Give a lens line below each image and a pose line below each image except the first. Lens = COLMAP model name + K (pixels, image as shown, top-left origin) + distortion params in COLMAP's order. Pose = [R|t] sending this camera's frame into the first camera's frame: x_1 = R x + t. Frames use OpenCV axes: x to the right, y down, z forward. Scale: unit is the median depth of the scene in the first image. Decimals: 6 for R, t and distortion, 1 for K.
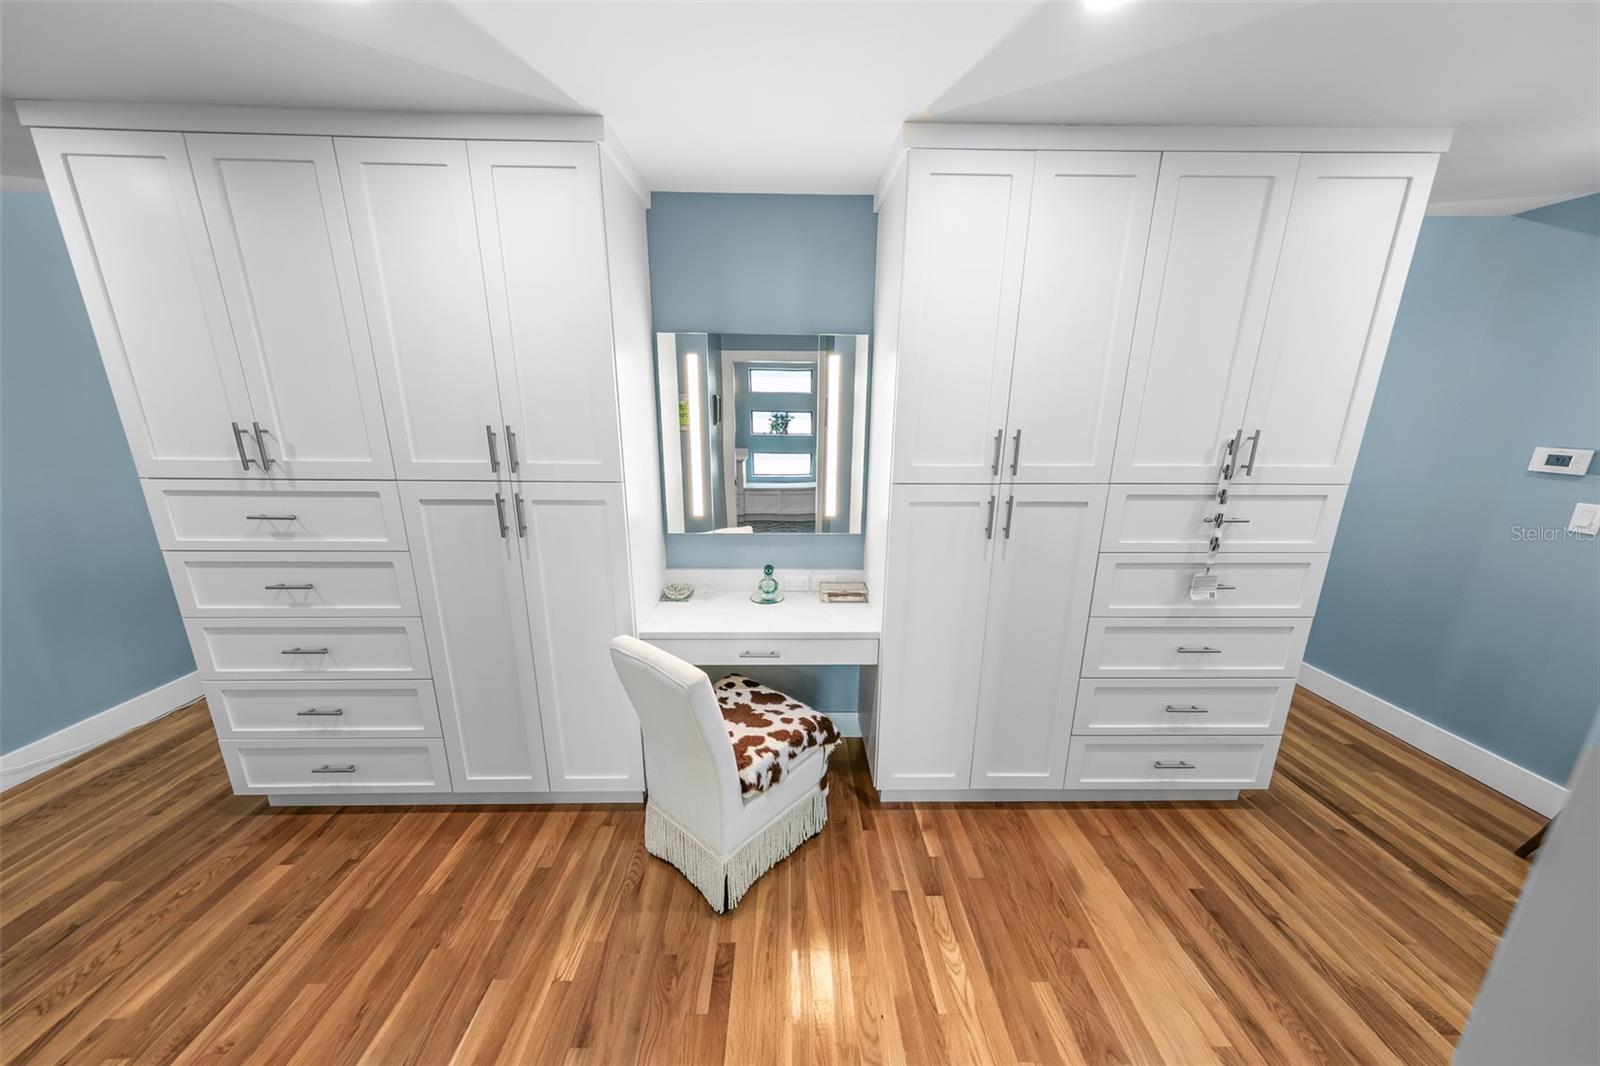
lens RADIAL K [[500.9, 0, 797.6], [0, 500.9, 530.4], [0, 0, 1]] dist [0.005701, -0.000278]
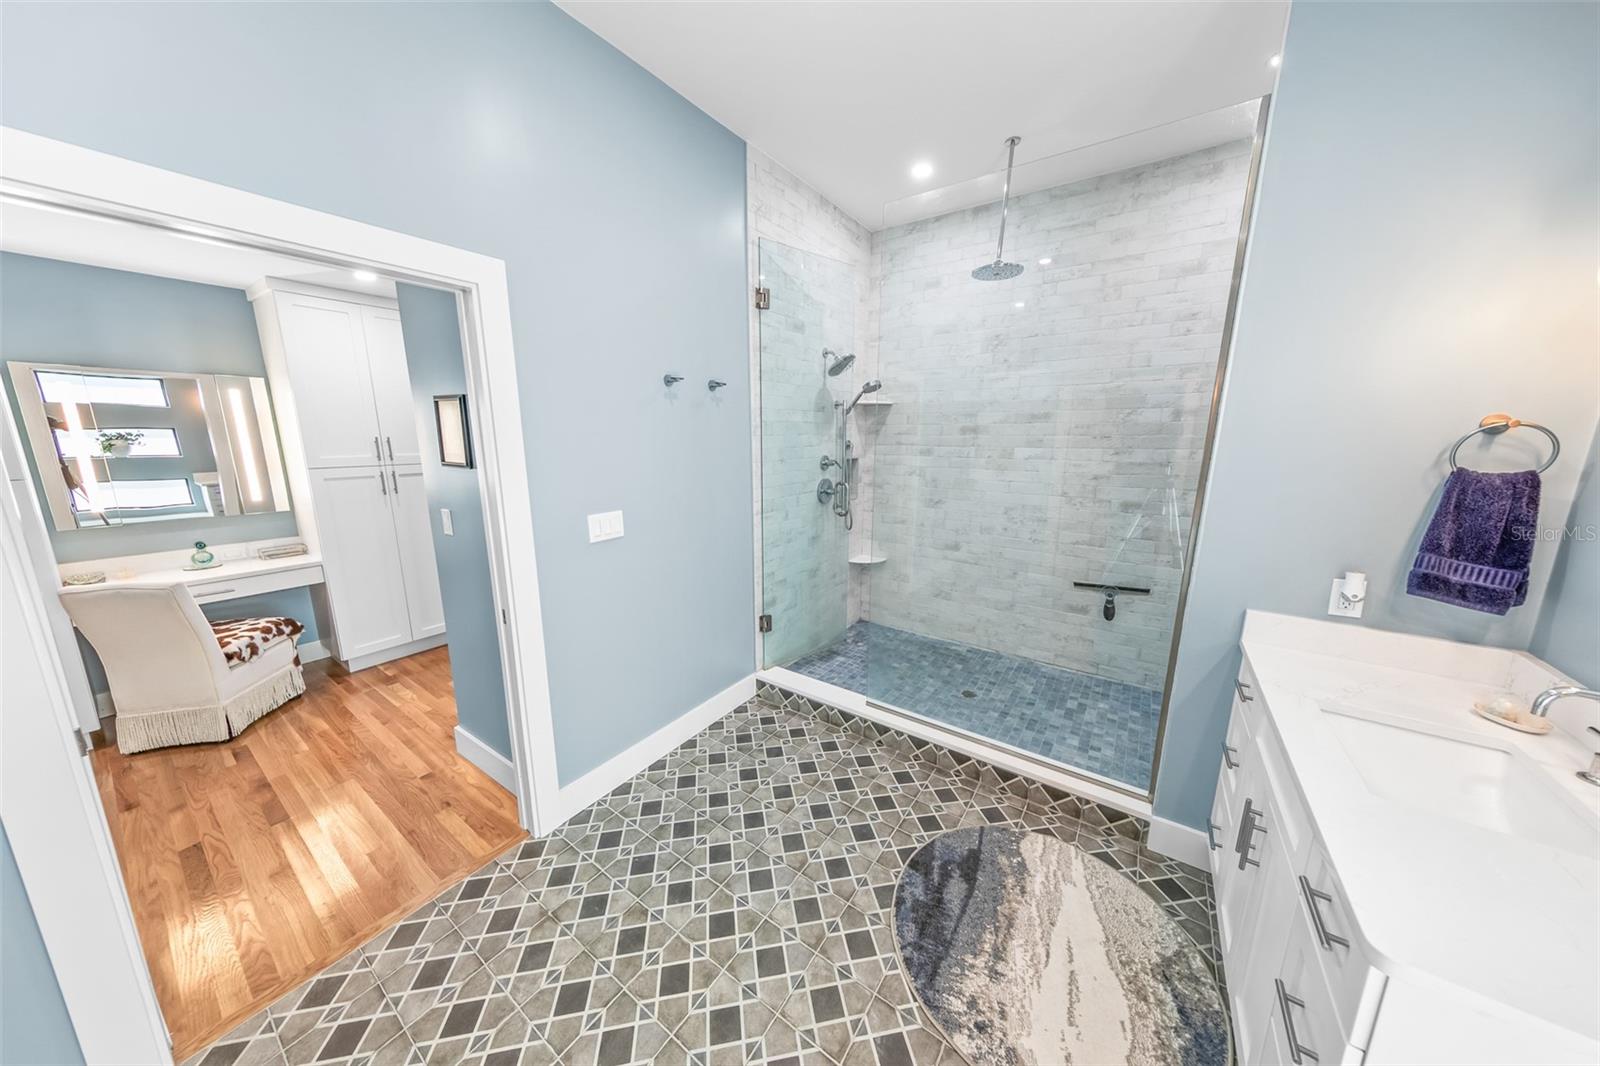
lens RADIAL K [[500.9, 0, 794.9], [0, 500.9, 537.9], [0, 0, 1]] dist [0.005701, -0.000278]
pose [[0.594845, -0.167750, 0.786142, -0.212373], [0.186208, 0.980137, 0.068249, 0.329537], [-0.781976, 0.105788, 0.614266, -1.333916]]
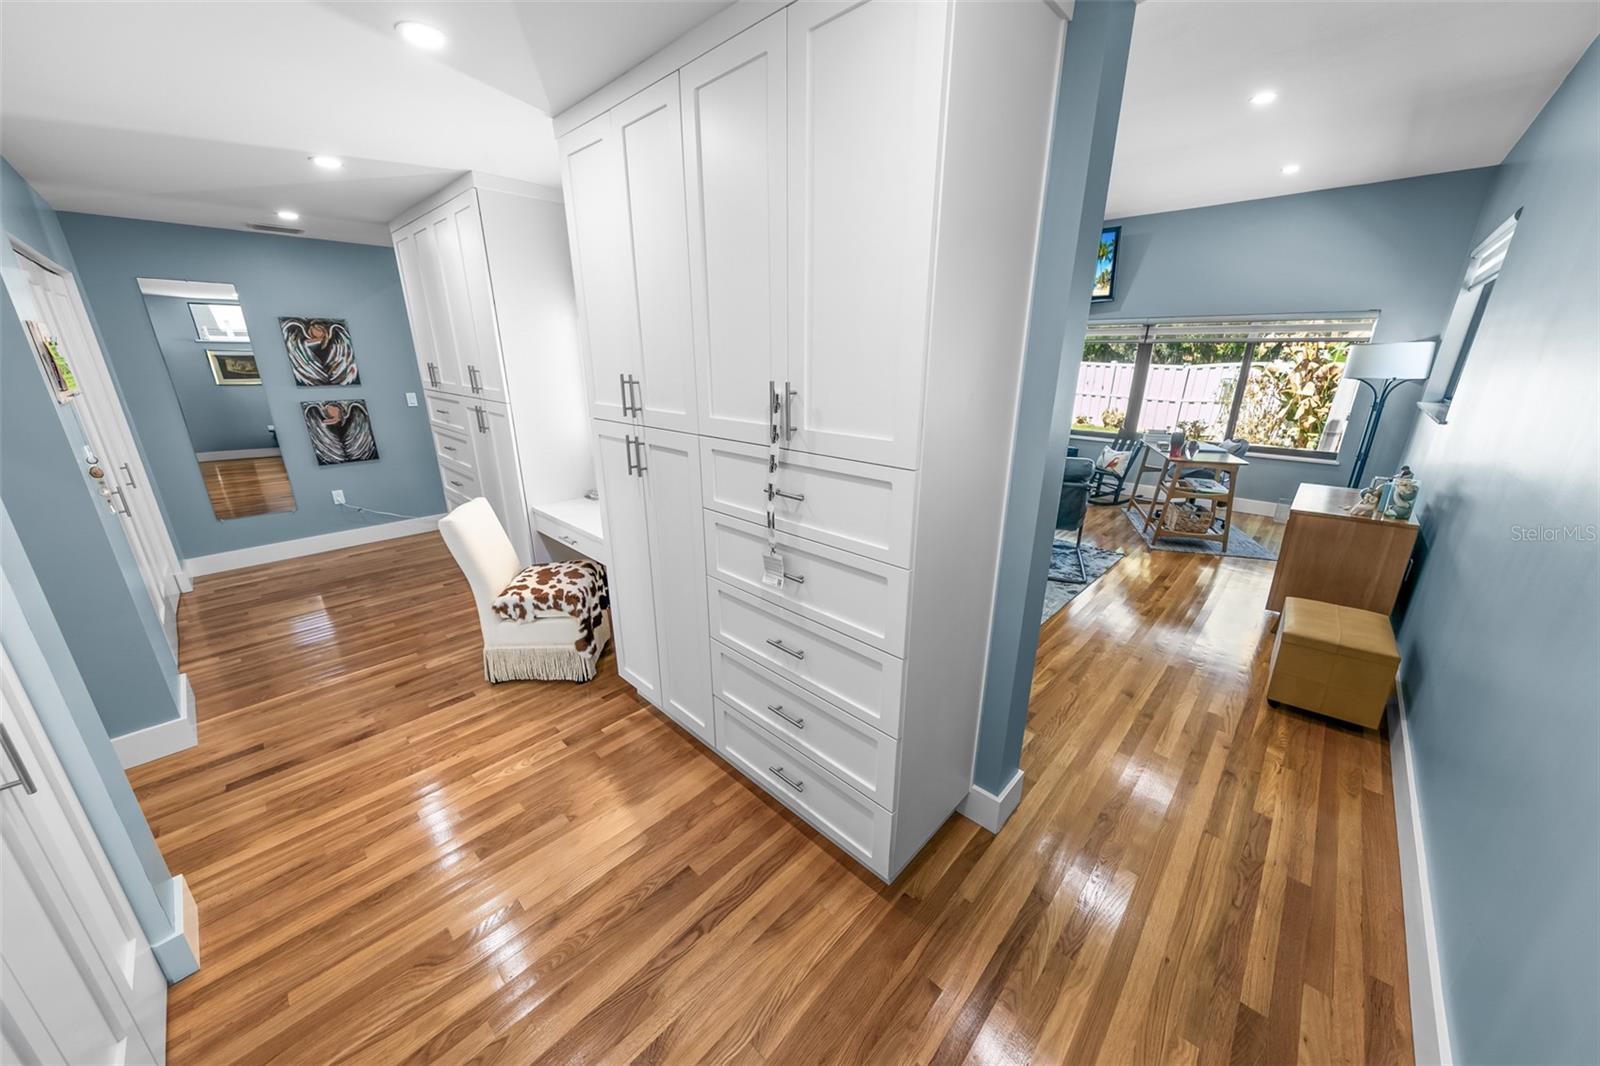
lens RADIAL K [[550.6, 0, 801.2], [0, 550.6, 529.6], [0, 0, 1]] dist [-0.000723, -0.000121]
pose [[0.712952, 0.208347, -0.669546, 1.476177], [-0.161148, 0.977965, 0.132724, -0.085952], [0.682445, 0.013270, 0.730817, 0.366450]]
